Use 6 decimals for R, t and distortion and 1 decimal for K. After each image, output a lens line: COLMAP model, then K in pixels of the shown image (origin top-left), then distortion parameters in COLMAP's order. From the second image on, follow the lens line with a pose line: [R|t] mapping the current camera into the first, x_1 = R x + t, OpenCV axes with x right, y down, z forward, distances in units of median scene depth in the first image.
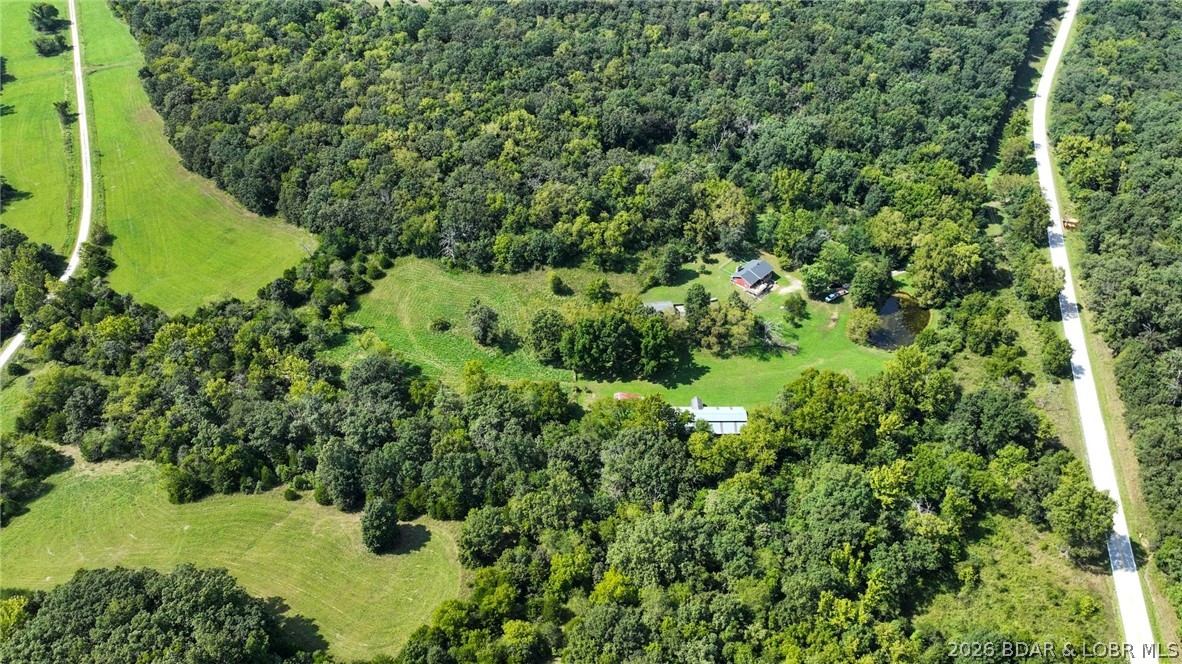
lens RADIAL K [[832.8, 0, 593.2], [0, 832.8, 334.1], [0, 0, 1]] dist [-0.000024, 0.015175]
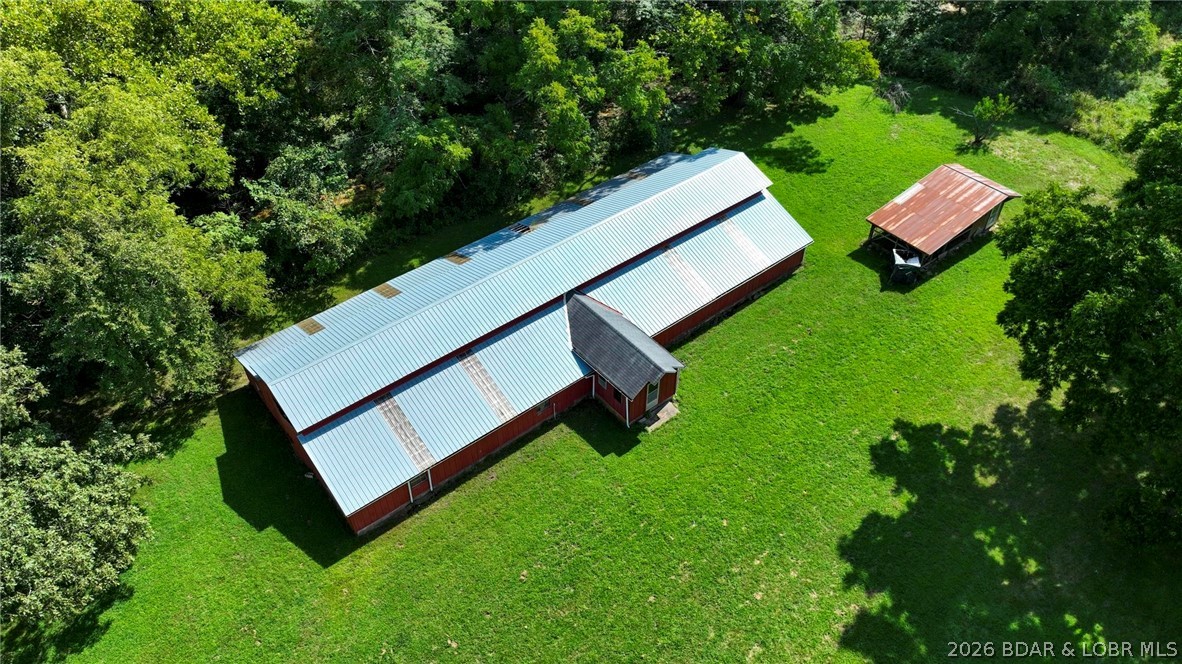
lens RADIAL K [[832.8, 0, 590.5], [0, 832.8, 332.1], [0, 0, 1]] dist [-0.000024, 0.015175]
pose [[-0.774004, 0.440266, -0.455064, 0.165959], [-0.380302, 0.251375, 0.890045, -0.039845], [0.506249, 0.861961, -0.027131, 0.840512]]
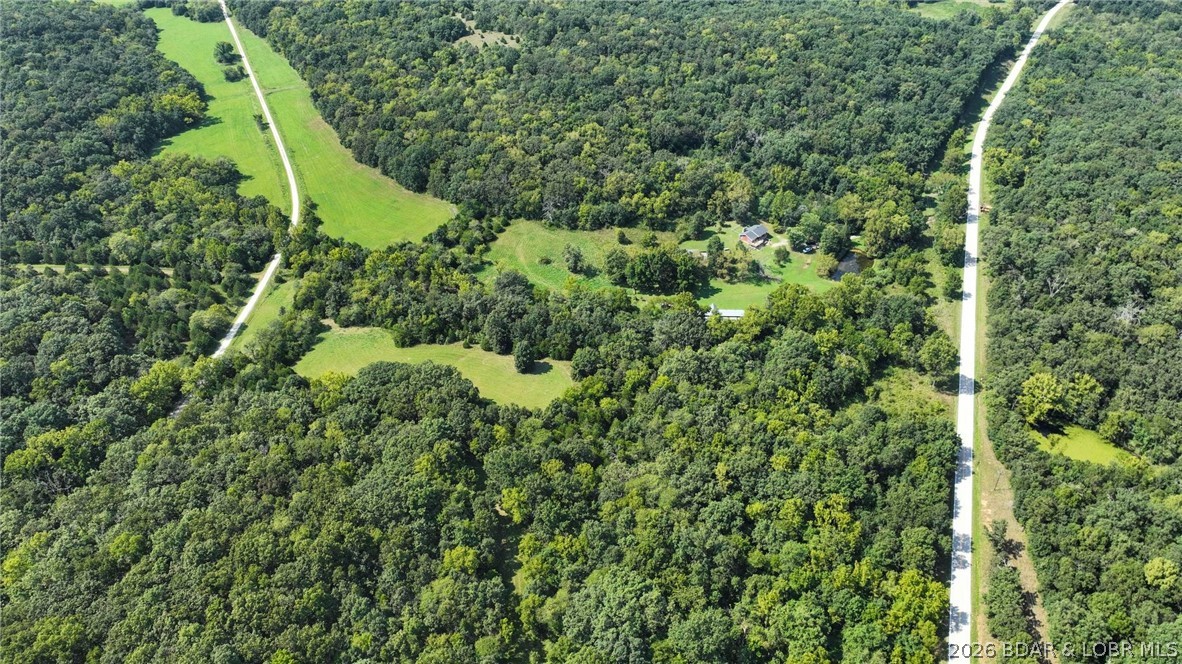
lens RADIAL K [[832.8, 0, 591.8], [0, 832.8, 334.0], [0, 0, 1]] dist [-0.000024, 0.015175]
pose [[0.999230, 0.021550, -0.032788, -0.042921], [-0.022564, 0.999269, -0.030867, 0.157483], [0.032099, 0.031584, 0.998986, -0.476986]]
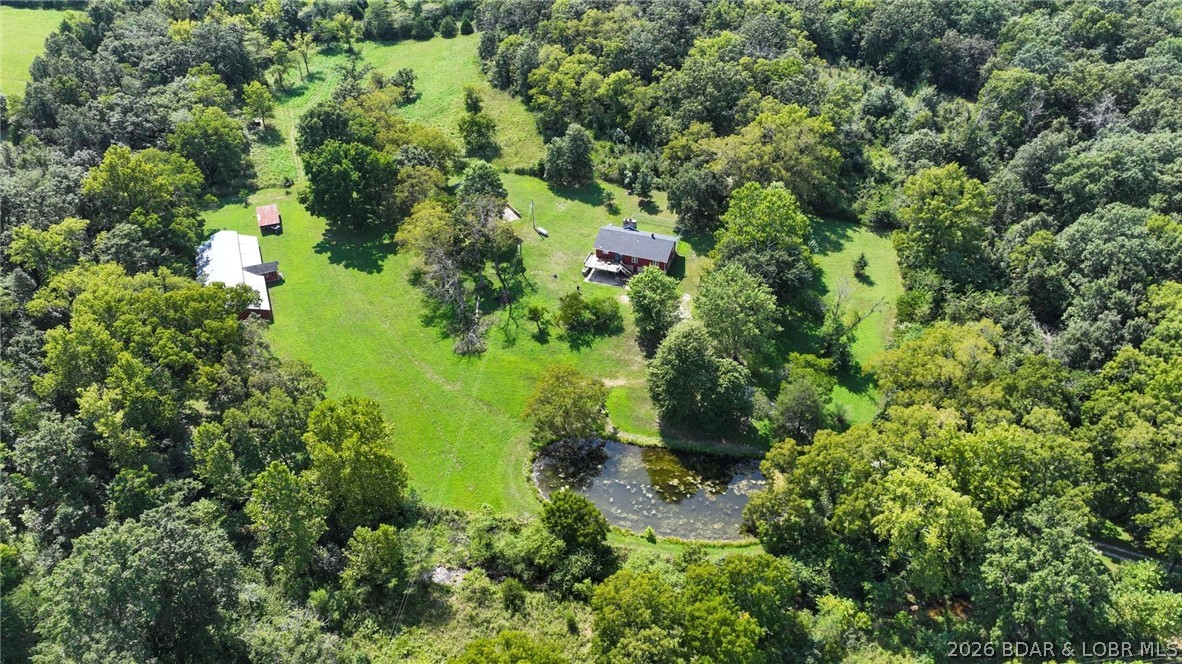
lens RADIAL K [[832.8, 0, 592.8], [0, 832.8, 337.0], [0, 0, 1]] dist [-0.000024, 0.015175]
pose [[0.386286, 0.562133, -0.731294, 0.593651], [-0.565920, 0.770509, 0.293345, -0.166151], [0.728367, 0.300538, 0.615758, 0.683128]]
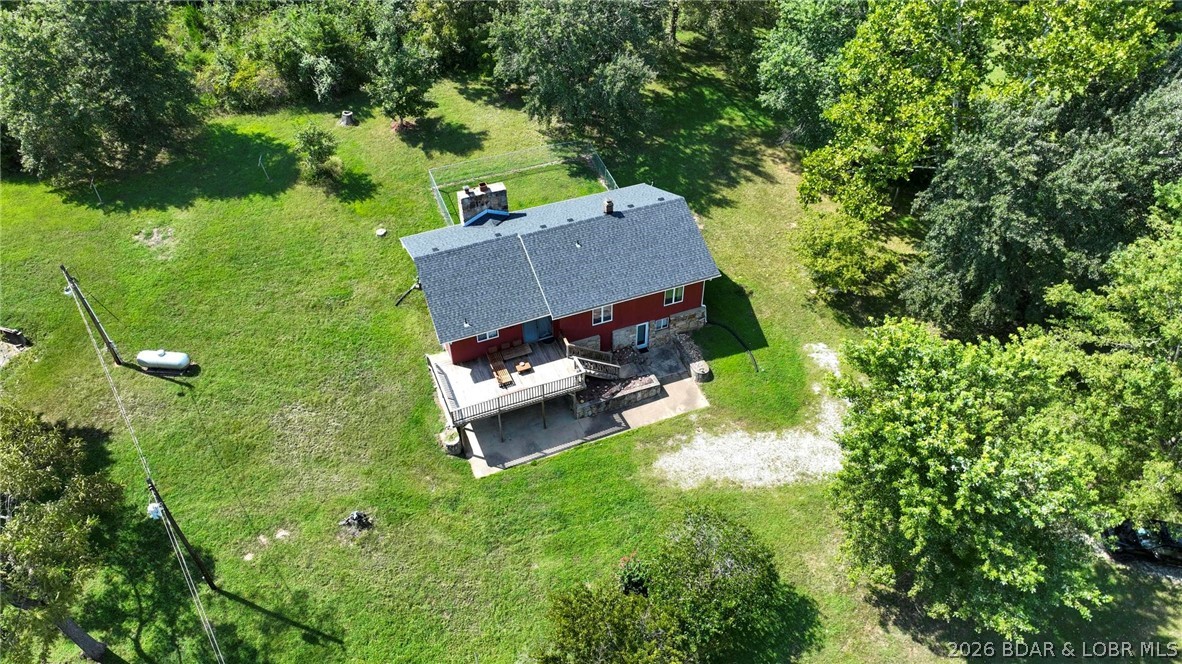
lens RADIAL K [[832.8, 0, 591.5], [0, 832.8, 332.9], [0, 0, 1]] dist [-0.000024, 0.015175]
pose [[0.894460, 0.305117, -0.326873, 0.249452], [-0.274255, 0.951719, 0.137898, -0.083352], [0.353166, -0.033698, 0.934954, 0.870409]]
